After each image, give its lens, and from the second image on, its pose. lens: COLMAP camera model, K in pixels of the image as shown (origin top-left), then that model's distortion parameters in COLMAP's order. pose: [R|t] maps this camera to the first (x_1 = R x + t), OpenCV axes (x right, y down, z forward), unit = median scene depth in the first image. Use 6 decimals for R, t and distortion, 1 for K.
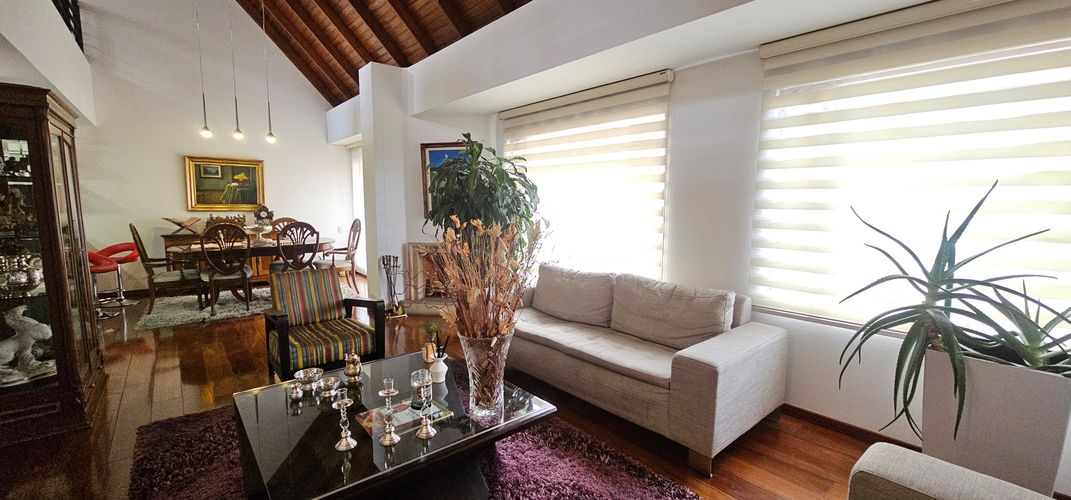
lens RADIAL K [[429.8, 0, 525.5], [0, 429.8, 256.3], [0, 0, 1]] dist [-0.002074, 0.000006]
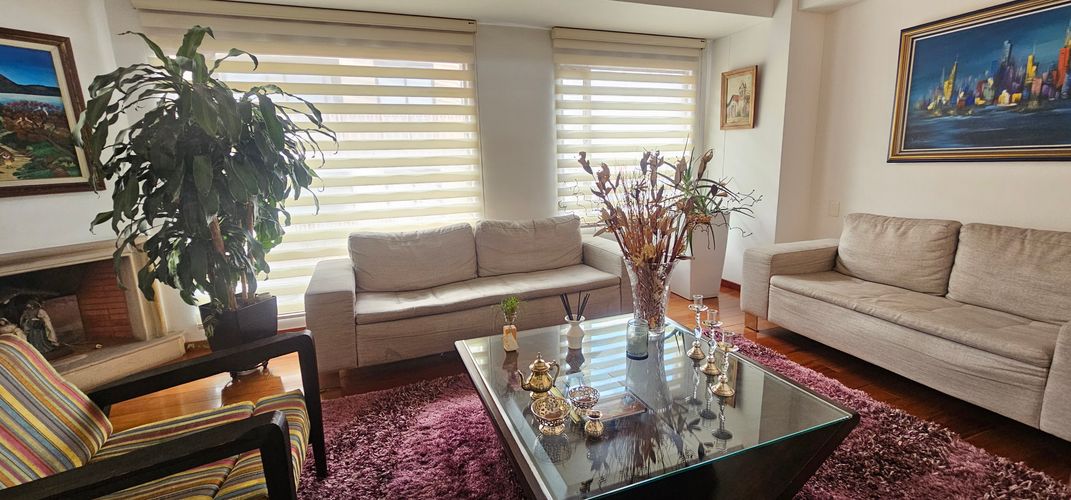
lens RADIAL K [[429.8, 0, 530.4], [0, 429.8, 246.5], [0, 0, 1]] dist [-0.002074, 0.000006]
pose [[0.339018, -0.188537, 0.921694, -0.666901], [0.155003, 0.977518, 0.142943, -0.025729], [-0.927923, 0.094405, 0.360620, 0.530696]]
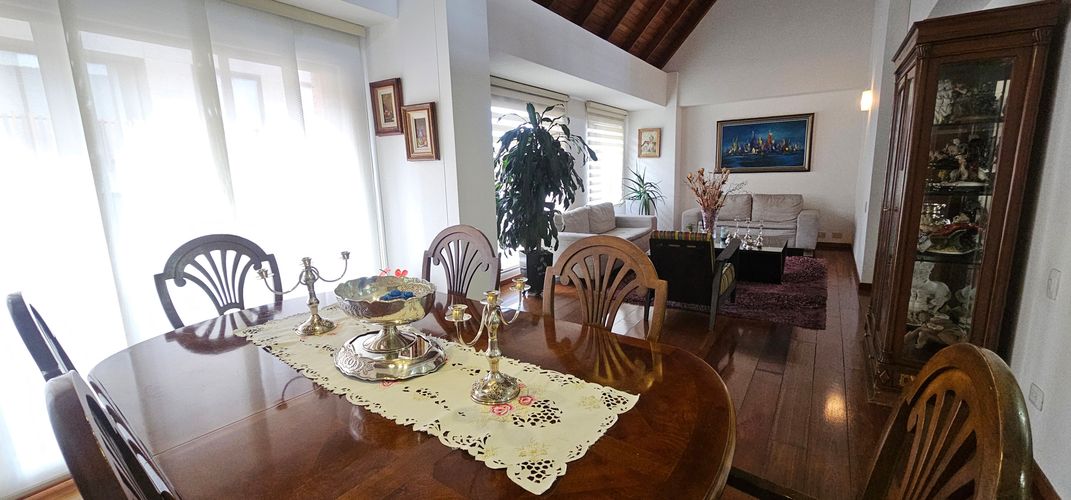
lens RADIAL K [[429.8, 0, 530.6], [0, 429.8, 249.5], [0, 0, 1]] dist [-0.002074, 0.000006]
pose [[-0.261574, -0.153117, 0.952961, -1.276546], [0.162297, 0.966300, 0.199808, -0.141565], [-0.951440, 0.206927, -0.227909, 1.391216]]
